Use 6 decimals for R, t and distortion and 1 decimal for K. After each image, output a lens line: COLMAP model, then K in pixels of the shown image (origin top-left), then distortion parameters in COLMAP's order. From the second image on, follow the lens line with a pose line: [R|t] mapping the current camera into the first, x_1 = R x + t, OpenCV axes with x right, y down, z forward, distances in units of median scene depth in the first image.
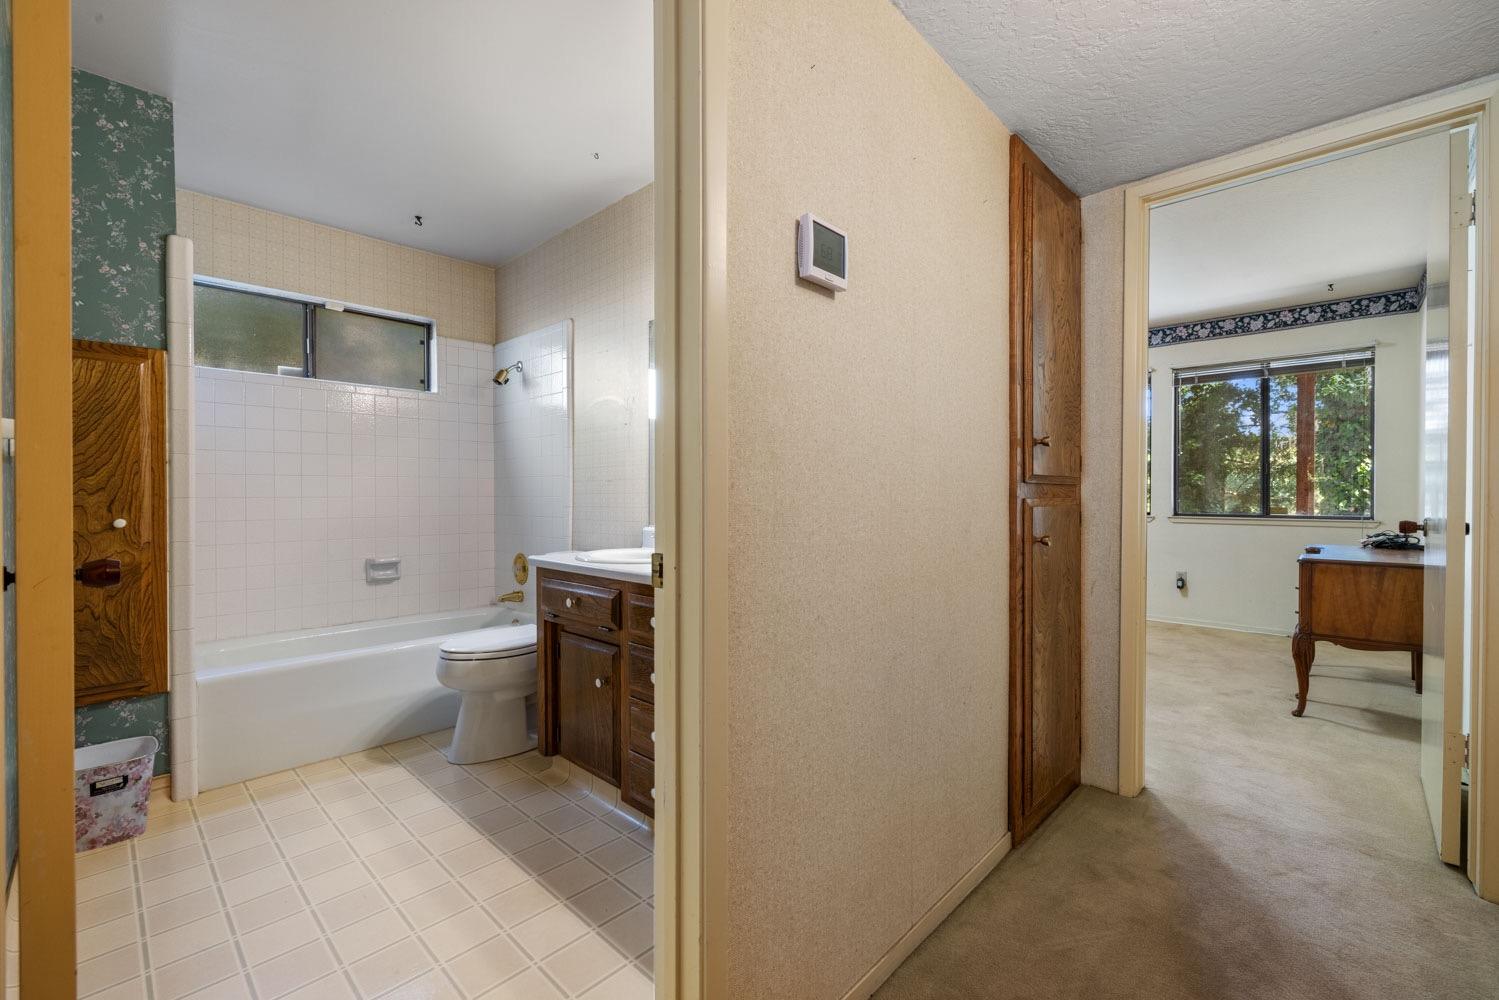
lens RADIAL K [[627.9, 0, 749.1], [0, 627.9, 503.3], [0, 0, 1]] dist [-0.001412, -0.000556]
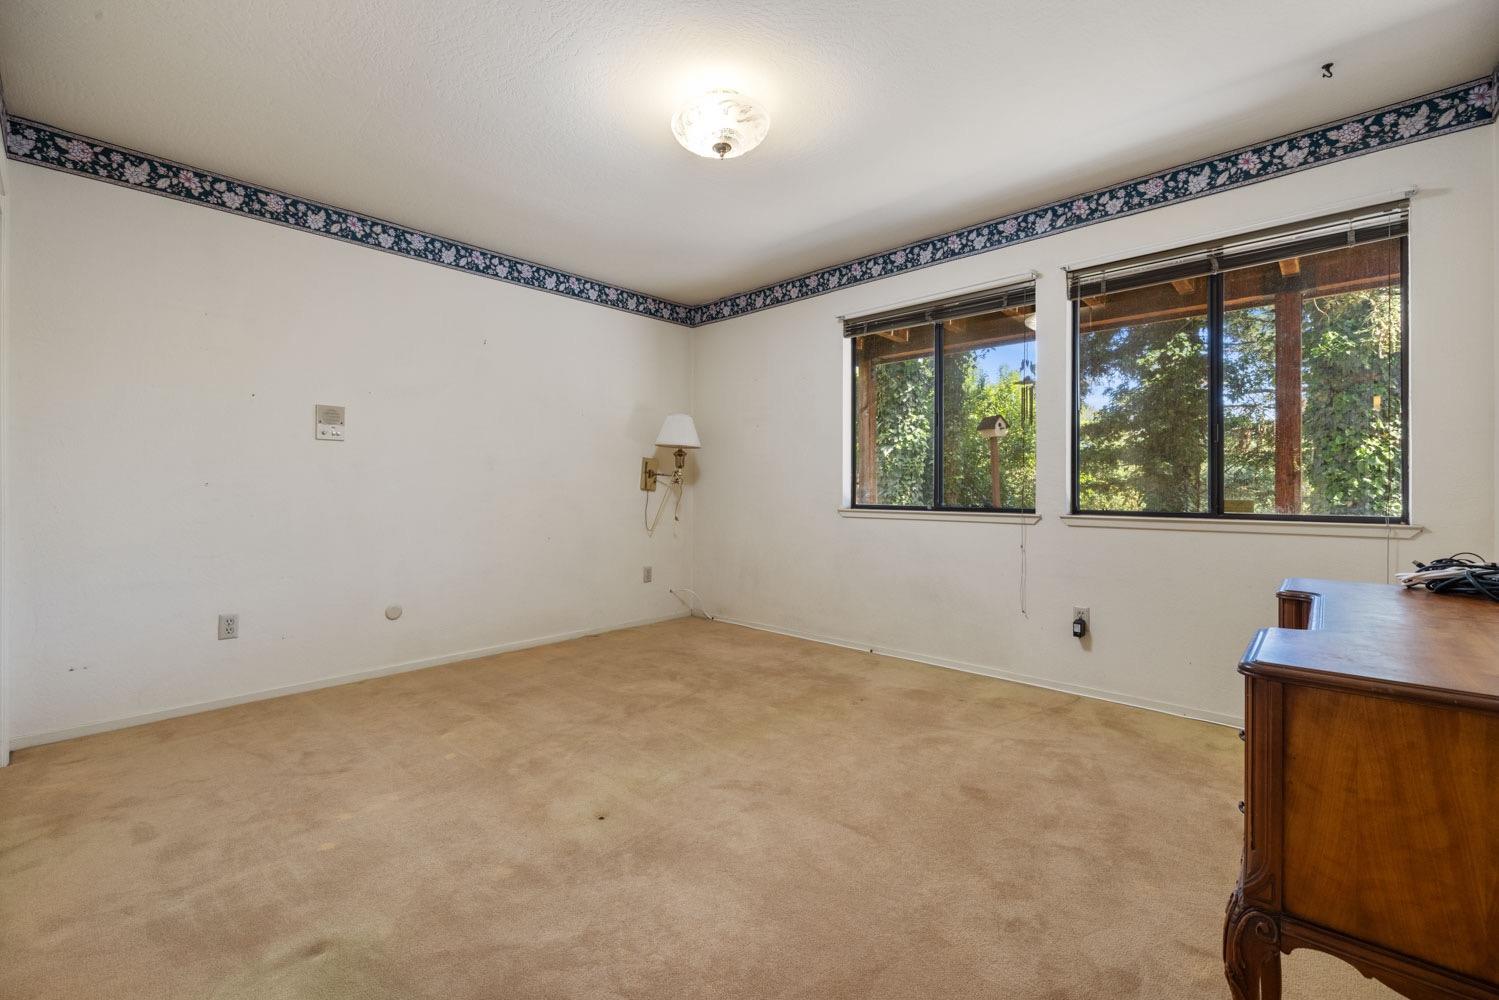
lens RADIAL K [[627.9, 0, 756.9], [0, 627.9, 492.1], [0, 0, 1]] dist [-0.001412, -0.000556]
pose [[0.999860, 0.001897, 0.016605, 0.232315], [-0.001764, 0.999966, -0.008047, 0.002485], [-0.016620, 0.008017, 0.999830, 0.255286]]
